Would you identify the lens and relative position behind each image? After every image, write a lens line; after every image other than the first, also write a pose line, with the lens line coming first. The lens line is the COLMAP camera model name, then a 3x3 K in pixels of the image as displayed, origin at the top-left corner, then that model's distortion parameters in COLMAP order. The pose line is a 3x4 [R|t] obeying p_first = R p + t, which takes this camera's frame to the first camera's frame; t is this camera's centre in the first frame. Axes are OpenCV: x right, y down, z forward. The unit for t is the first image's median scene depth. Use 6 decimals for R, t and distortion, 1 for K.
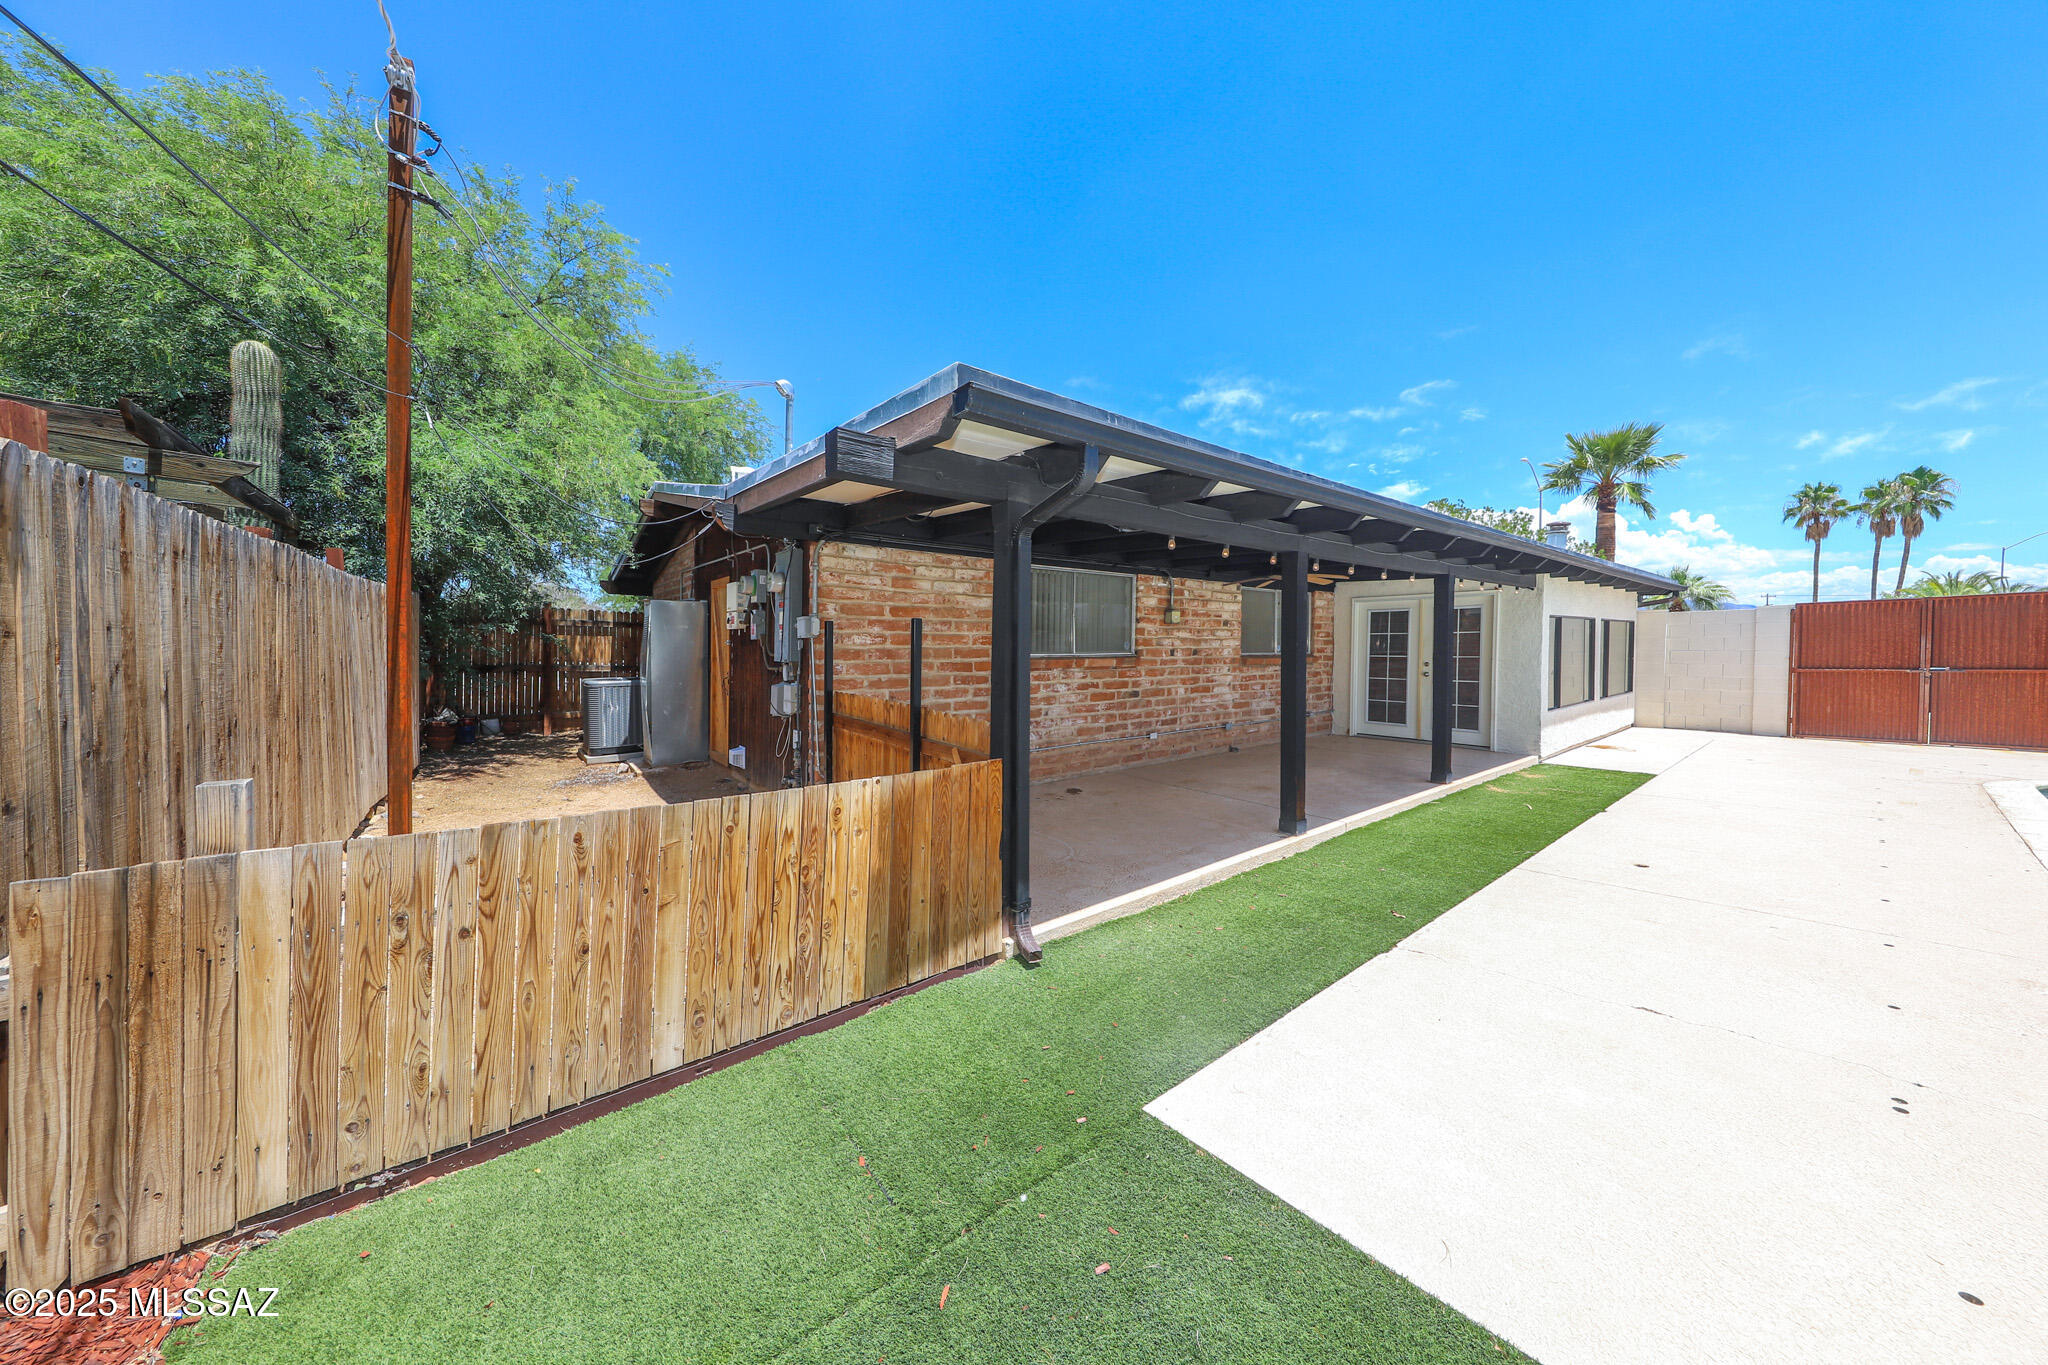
lens RADIAL K [[609.2, 0, 1029.6], [0, 609.2, 668.8], [0, 0, 1]] dist [0.003869, -0.000058]
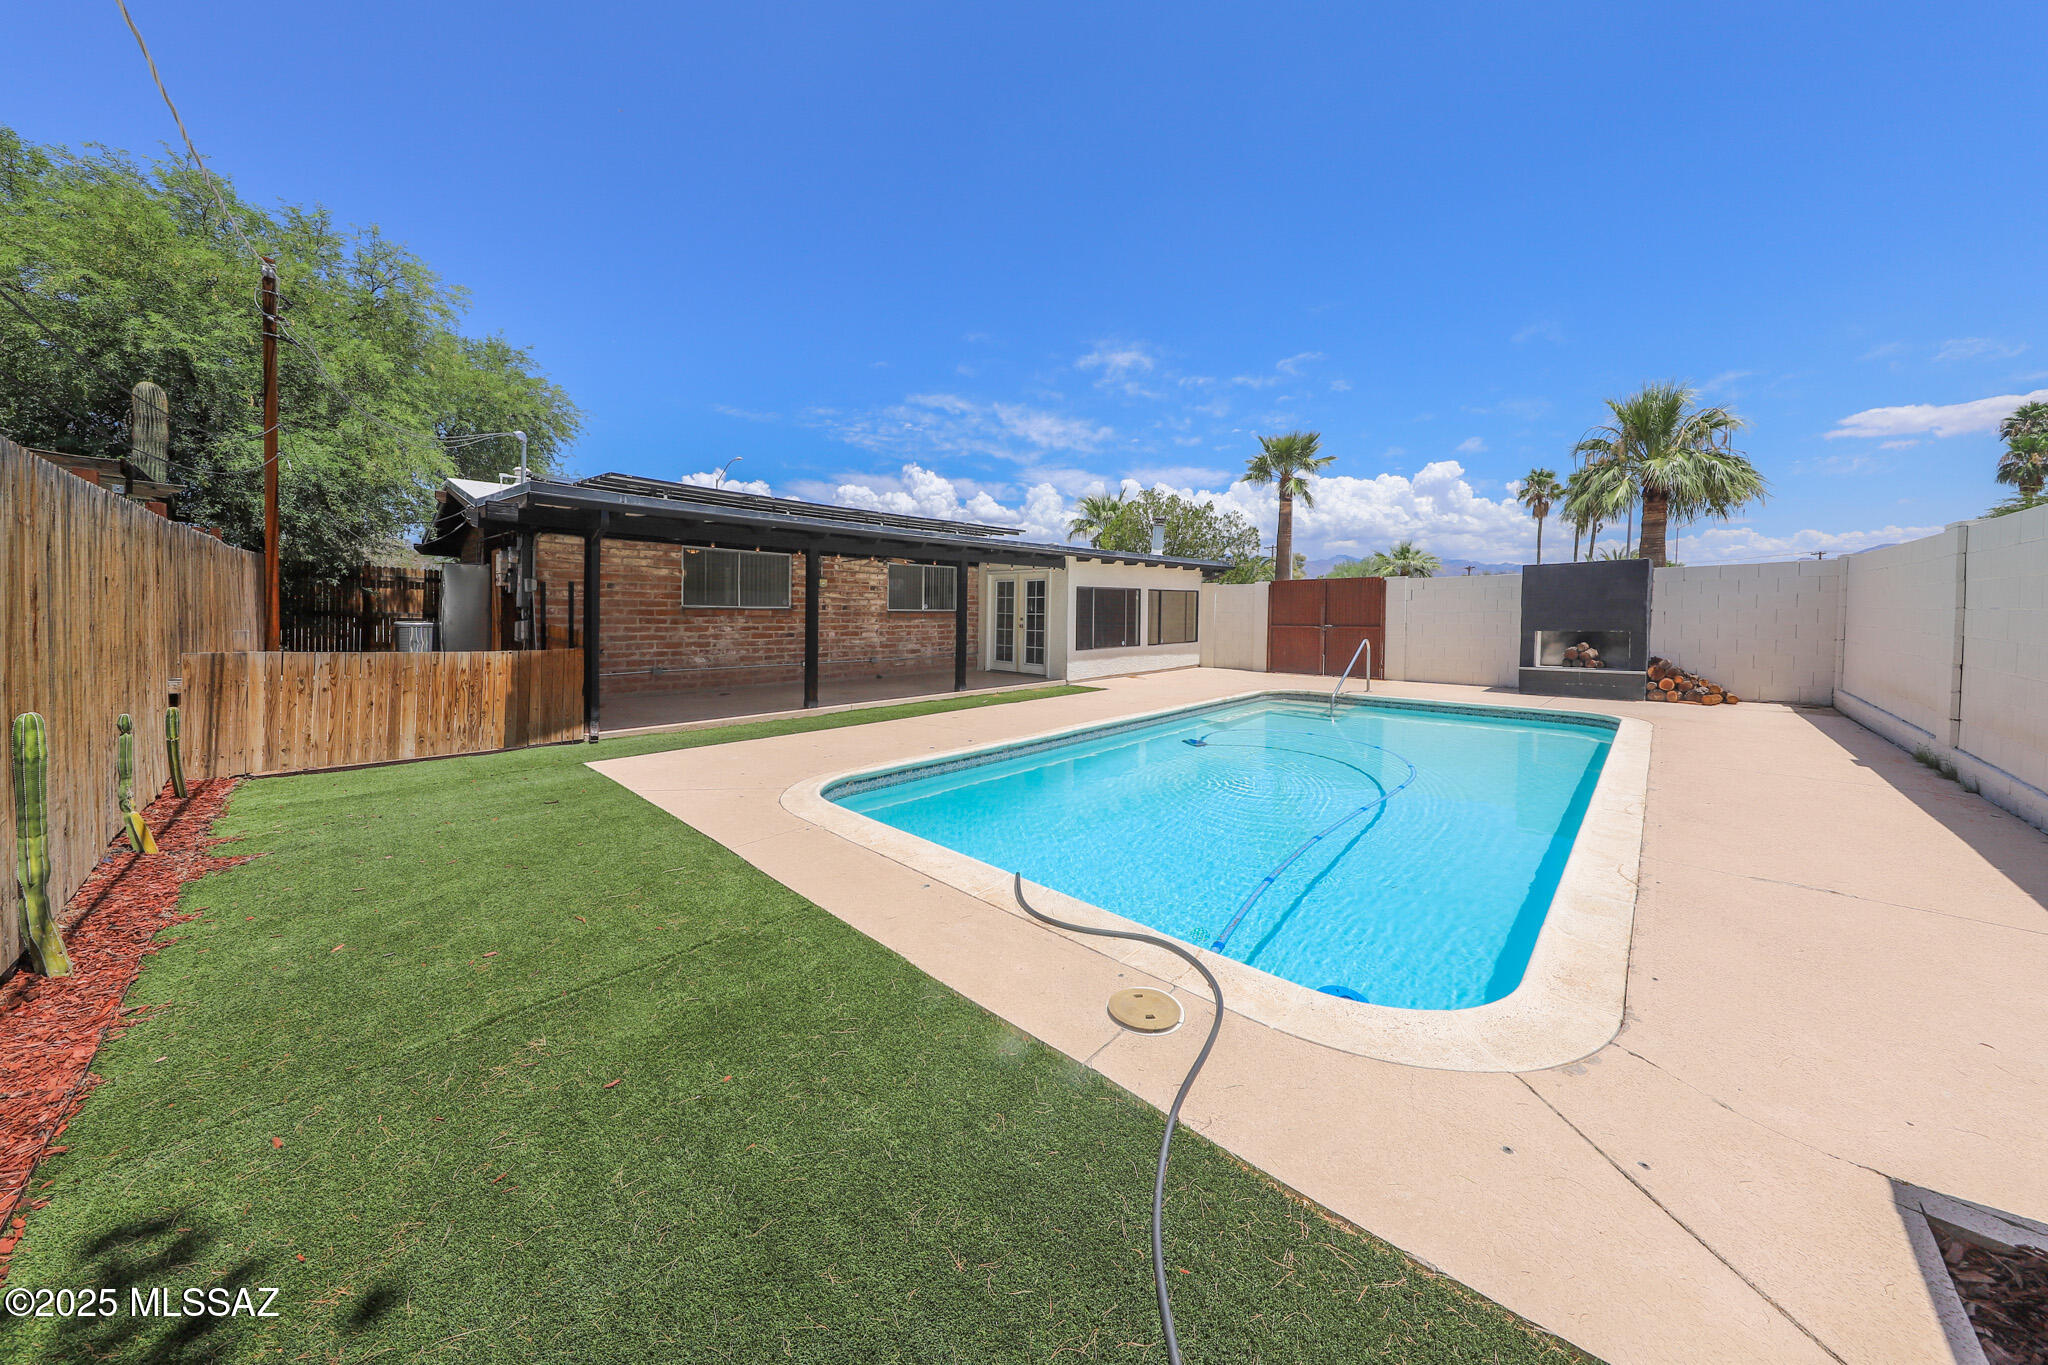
lens RADIAL K [[696.1, 0, 1014.2], [0, 696.1, 653.1], [0, 0, 1]] dist [0.029742, -0.009475]
pose [[0.997926, 0.010507, 0.063510, 0.640308], [-0.011718, 0.999756, 0.018725, 0.050021], [-0.063298, -0.019431, 0.997806, -0.771916]]
